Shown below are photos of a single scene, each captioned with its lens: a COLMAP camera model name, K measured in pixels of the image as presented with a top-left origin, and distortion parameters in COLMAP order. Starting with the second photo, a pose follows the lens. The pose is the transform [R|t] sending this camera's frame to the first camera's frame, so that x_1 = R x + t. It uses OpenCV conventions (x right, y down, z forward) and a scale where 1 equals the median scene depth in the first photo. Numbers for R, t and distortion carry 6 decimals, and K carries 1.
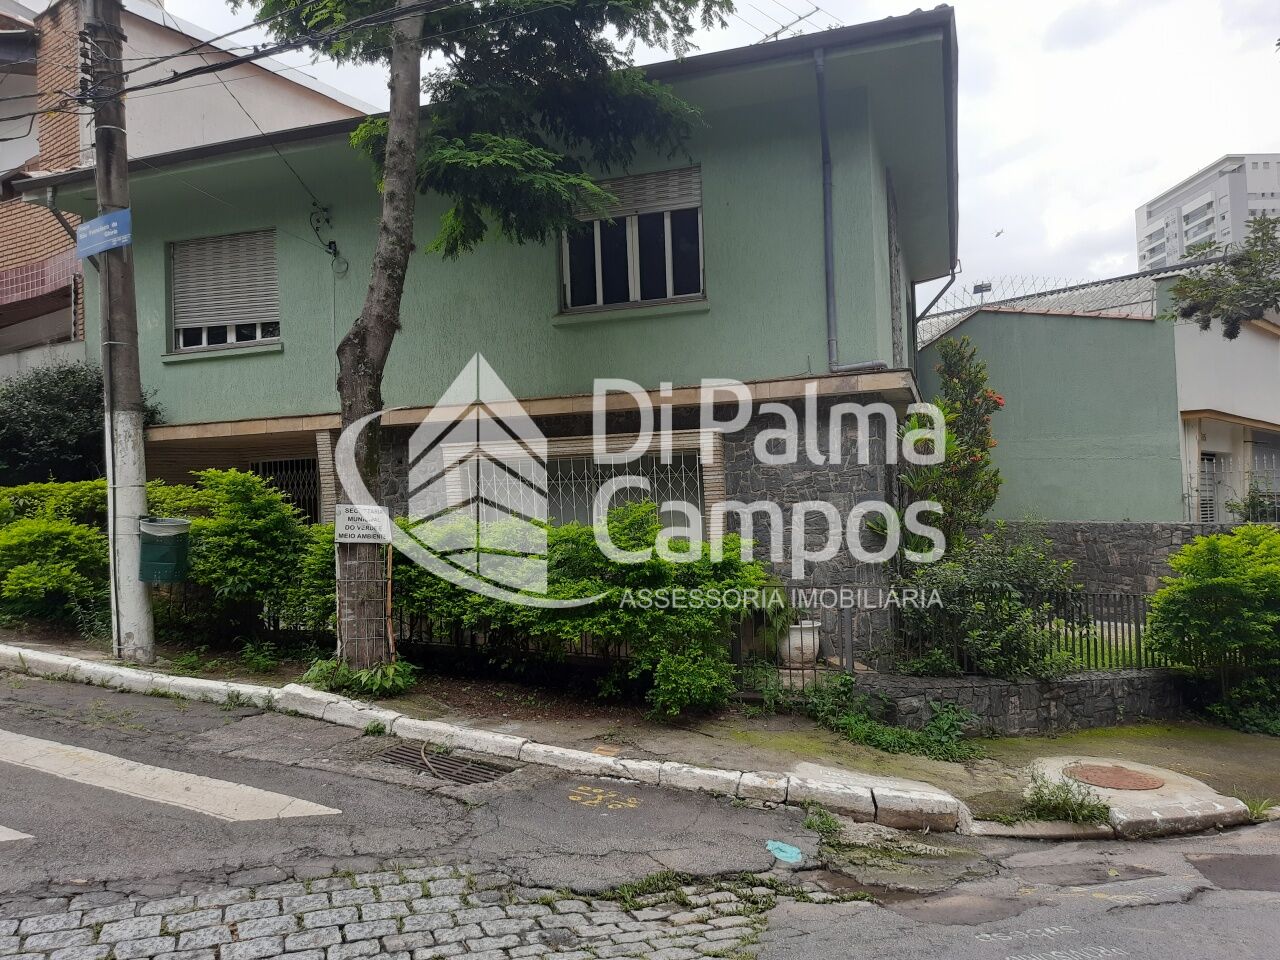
lens RADIAL K [[906.2, 0, 640.7], [0, 906.2, 456.2], [0, 0, 1]] dist [0.001988, -0.005708]
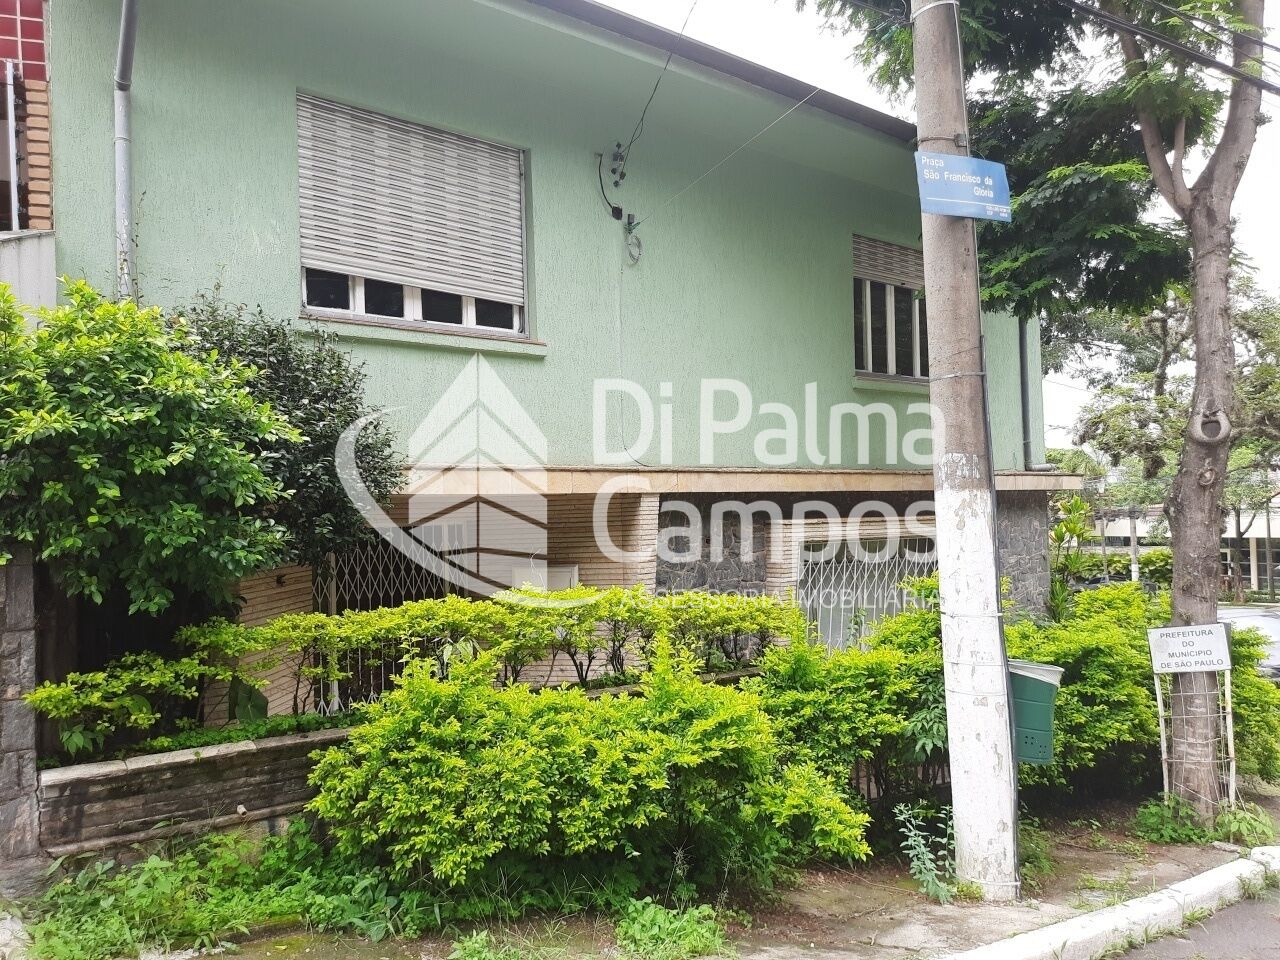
lens RADIAL K [[906.2, 0, 640.7], [0, 906.2, 456.2], [0, 0, 1]] dist [0.001988, -0.005708]
pose [[0.602584, 0.075766, 0.794450, -0.842682], [-0.042475, 0.997117, -0.062877, -0.014361], [-0.796924, 0.004145, 0.604065, 0.589655]]
